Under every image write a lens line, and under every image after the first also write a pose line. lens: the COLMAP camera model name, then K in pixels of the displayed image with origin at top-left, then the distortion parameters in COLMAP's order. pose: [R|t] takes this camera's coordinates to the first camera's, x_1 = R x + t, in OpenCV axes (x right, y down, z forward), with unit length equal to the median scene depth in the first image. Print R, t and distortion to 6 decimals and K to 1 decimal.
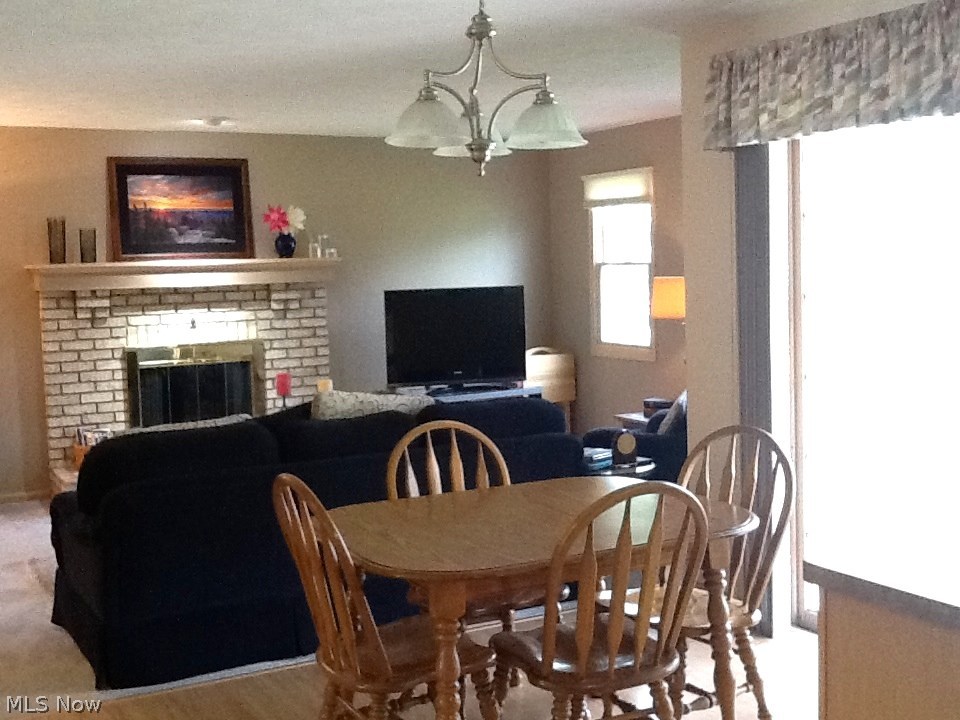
lens RADIAL K [[1173.4, 0, 467.0], [0, 1173.4, 355.9], [0, 0, 1]] dist [-0.003302, 0.016764]
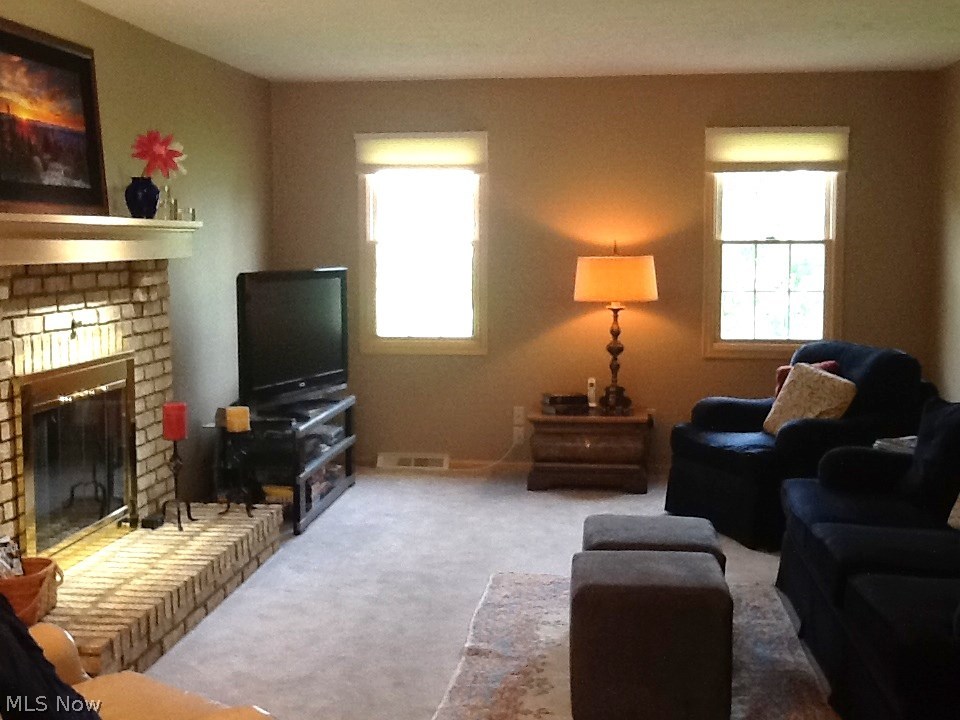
lens RADIAL K [[1173.4, 0, 467.0], [0, 1173.4, 355.9], [0, 0, 1]] dist [-0.003302, 0.016764]
pose [[0.577276, -0.055137, 0.814686, -0.590603], [0.057192, 0.997998, 0.027018, -0.019064], [-0.814544, 0.030997, 0.579273, 0.524377]]
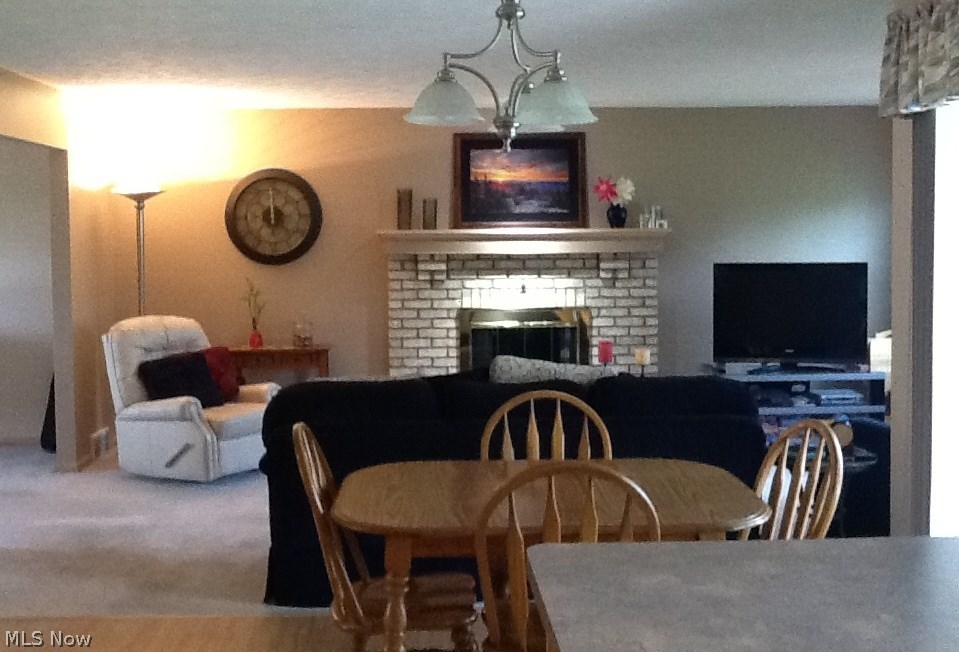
lens RADIAL K [[1178.3, 0, 479.6], [0, 1178.3, 299.8], [0, 0, 1]] dist [0.003455, 0.004491]
pose [[0.903152, 0.043319, -0.427130, 0.186478], [-0.052425, 0.998579, -0.009576, -0.005392], [0.426108, 0.031041, 0.904140, 0.024524]]
